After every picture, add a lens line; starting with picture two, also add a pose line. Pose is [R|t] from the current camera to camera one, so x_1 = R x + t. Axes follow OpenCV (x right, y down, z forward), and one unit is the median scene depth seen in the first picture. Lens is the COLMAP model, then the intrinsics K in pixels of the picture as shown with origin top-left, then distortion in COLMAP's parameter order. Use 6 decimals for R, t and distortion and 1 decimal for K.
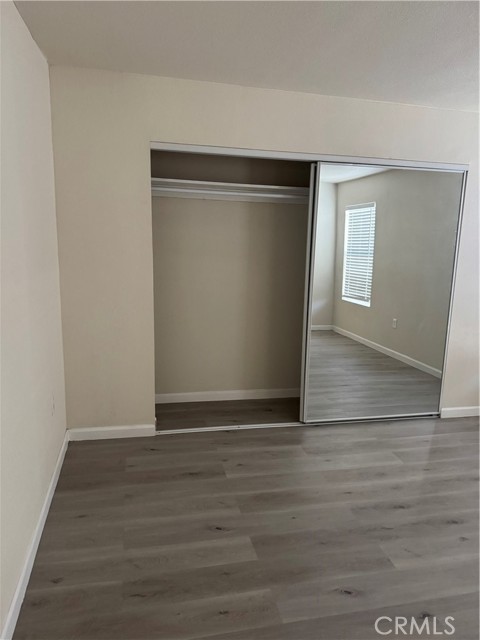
lens RADIAL K [[461.6, 0, 241.3], [0, 461.6, 305.9], [0, 0, 1]] dist [0.085223, -0.114934]
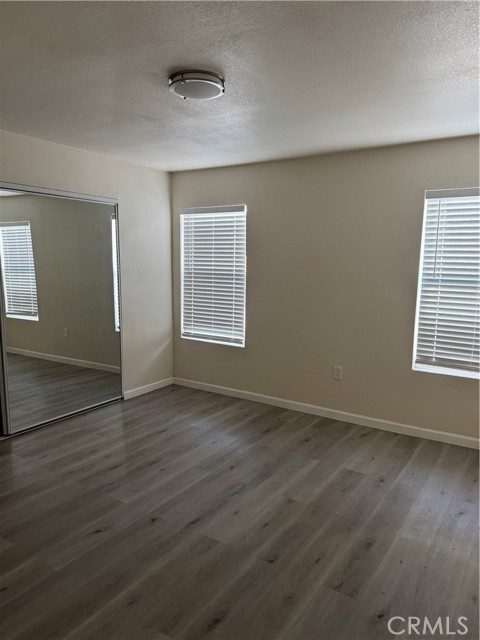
lens RADIAL K [[461.6, 0, 241.3], [0, 461.6, 305.9], [0, 0, 1]] dist [0.085223, -0.114934]
pose [[0.732285, -0.093315, 0.674575, -0.173636], [0.110768, 0.993697, 0.017215, 0.001746], [-0.671930, 0.062115, 0.738006, -0.159805]]
